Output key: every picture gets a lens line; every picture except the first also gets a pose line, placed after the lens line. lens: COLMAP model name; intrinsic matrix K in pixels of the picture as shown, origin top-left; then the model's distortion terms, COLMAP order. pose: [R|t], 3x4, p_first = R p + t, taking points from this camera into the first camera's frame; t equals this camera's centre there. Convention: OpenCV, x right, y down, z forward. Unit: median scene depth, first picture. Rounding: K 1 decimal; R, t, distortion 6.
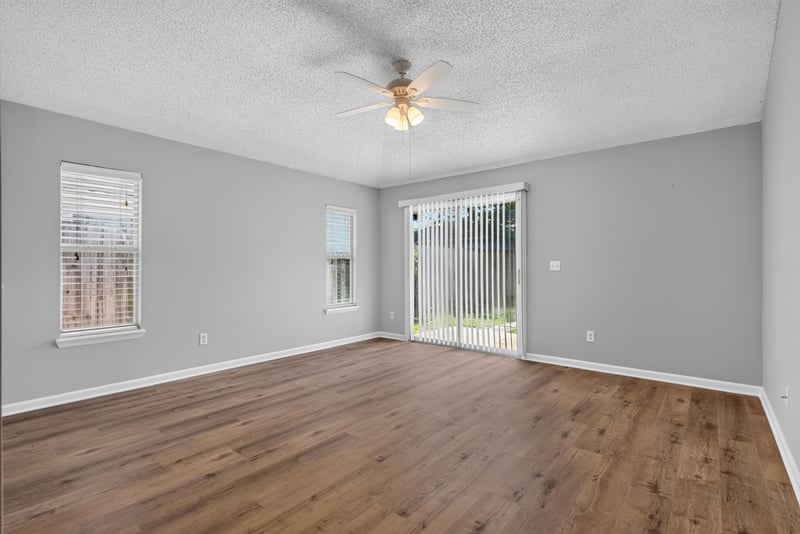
lens RADIAL K [[384.2, 0, 400.0], [0, 384.2, 267.0], [0, 0, 1]] dist [-0.000022, 0.000265]
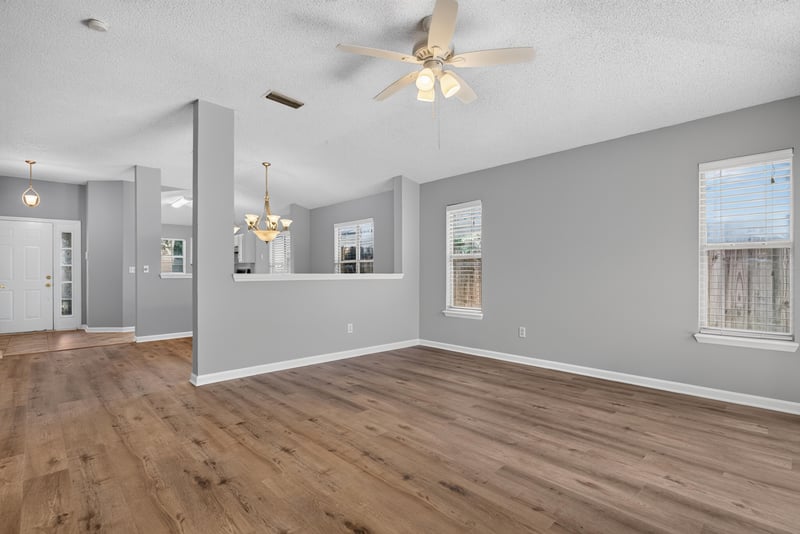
lens RADIAL K [[384.2, 0, 400.0], [0, 384.2, 267.0], [0, 0, 1]] dist [-0.000022, 0.000265]
pose [[-0.123389, -0.007700, -0.992328, 0.965948], [0.007493, 0.999934, -0.008691, 0.008092], [0.992330, -0.008508, -0.123323, 1.188837]]
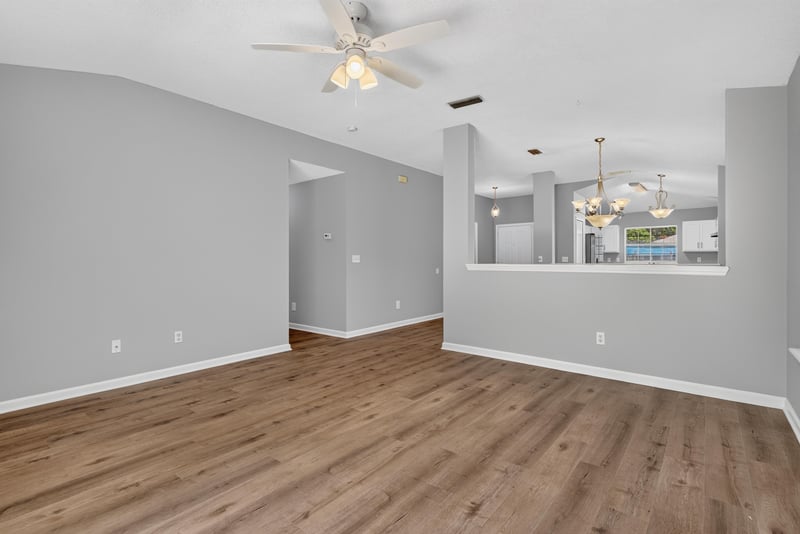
lens RADIAL K [[384.2, 0, 400.0], [0, 384.2, 267.0], [0, 0, 1]] dist [-0.000022, 0.000265]
pose [[-0.999930, 0.004543, -0.010909, -0.087367], [0.004425, 0.999932, 0.010820, 0.009673], [0.010957, 0.010771, -0.999882, 2.078968]]
